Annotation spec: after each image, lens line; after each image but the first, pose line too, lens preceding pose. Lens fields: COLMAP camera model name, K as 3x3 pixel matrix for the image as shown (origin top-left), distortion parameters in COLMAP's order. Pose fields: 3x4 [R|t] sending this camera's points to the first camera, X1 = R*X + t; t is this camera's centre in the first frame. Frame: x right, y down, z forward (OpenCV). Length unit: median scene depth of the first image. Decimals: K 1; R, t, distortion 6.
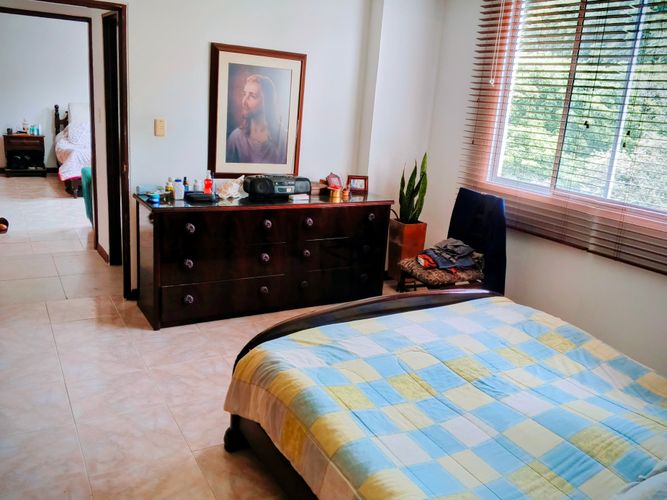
lens RADIAL K [[546.1, 0, 332.0], [0, 546.1, 248.5], [0, 0, 1]] dist [0.097601, -0.159491]
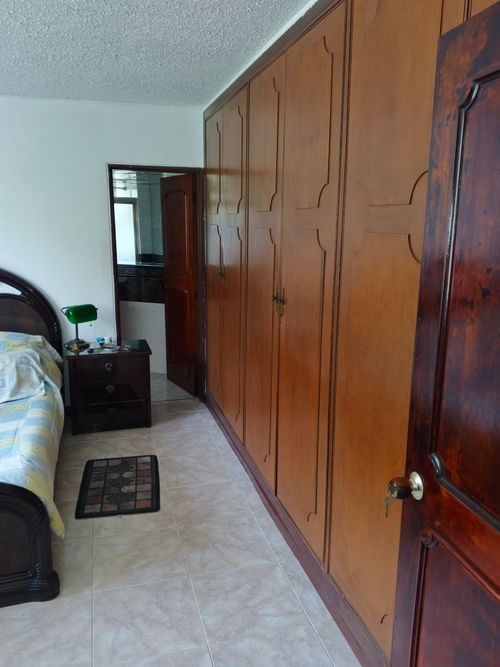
lens RADIAL K [[546.1, 0, 266.7], [0, 546.1, 331.6], [0, 0, 1]] dist [0.097601, -0.159491]
pose [[-0.970982, -0.128994, 0.201381, -0.708050], [-0.020491, 0.883840, 0.467340, -0.519729], [-0.238273, 0.449652, -0.860837, 1.599237]]
